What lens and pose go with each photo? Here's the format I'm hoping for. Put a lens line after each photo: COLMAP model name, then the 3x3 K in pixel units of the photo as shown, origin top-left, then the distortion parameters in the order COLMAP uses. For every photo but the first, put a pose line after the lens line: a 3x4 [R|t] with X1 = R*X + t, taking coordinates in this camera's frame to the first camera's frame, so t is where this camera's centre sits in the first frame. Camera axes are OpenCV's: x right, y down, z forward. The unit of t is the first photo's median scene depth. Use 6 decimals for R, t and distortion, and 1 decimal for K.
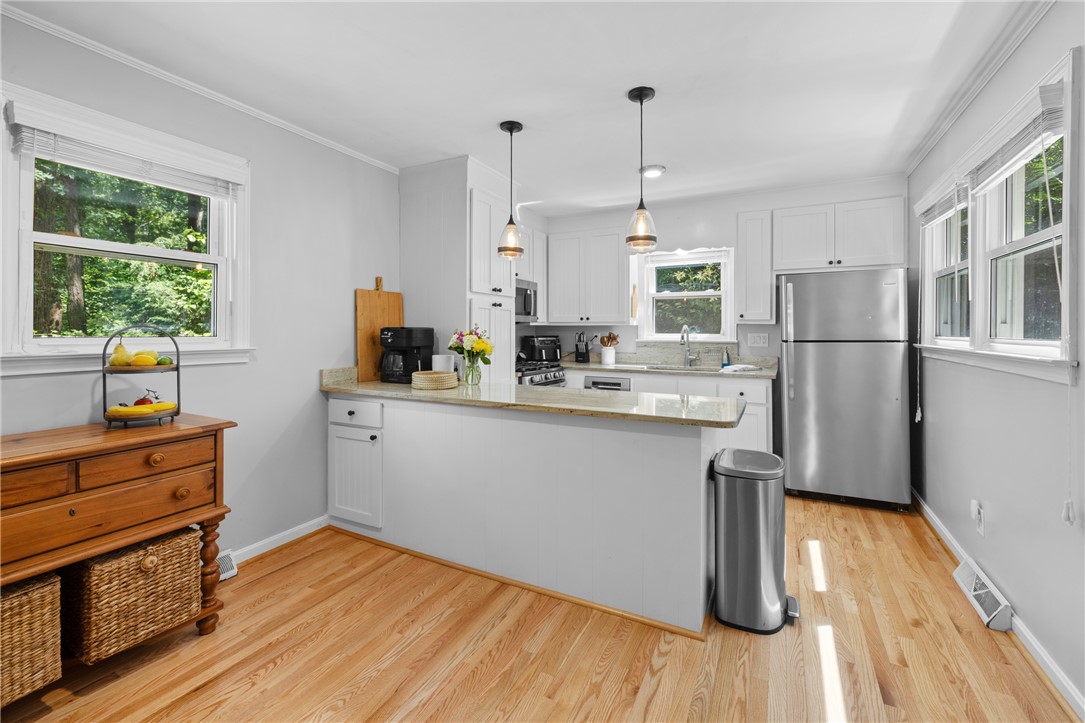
lens RADIAL K [[467.3, 0, 540.1], [0, 467.3, 327.3], [0, 0, 1]] dist [-0.000016, -0.000037]
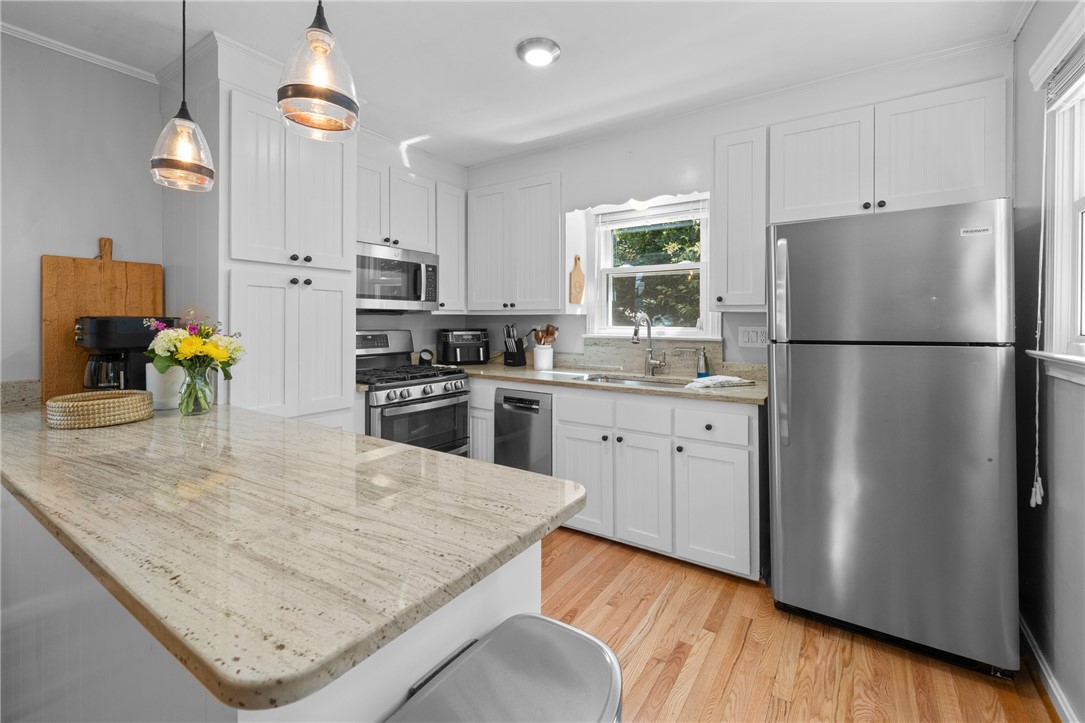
lens RADIAL K [[473.5, 0, 540.6], [0, 473.5, 319.8], [0, 0, 1]] dist [0.000662, -0.000381]
pose [[0.993773, 0.001211, -0.111419, 0.246205], [-0.000791, 0.999992, 0.003809, 0.001150], [0.111422, -0.003697, 0.993766, 0.318956]]
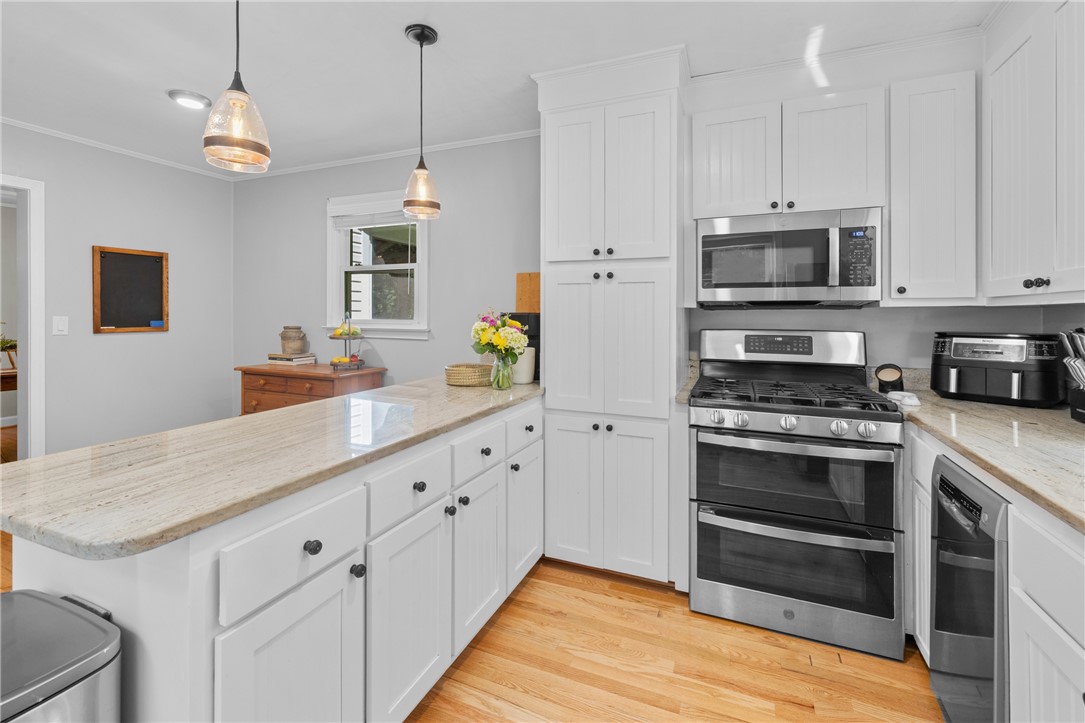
lens RADIAL K [[473.5, 0, 540.6], [0, 473.5, 319.8], [0, 0, 1]] dist [0.000662, -0.000381]
pose [[0.078441, 0.007425, -0.996891, 0.428493], [0.000396, 0.999972, 0.007479, 0.004878], [0.996919, -0.000981, 0.078436, 0.700602]]
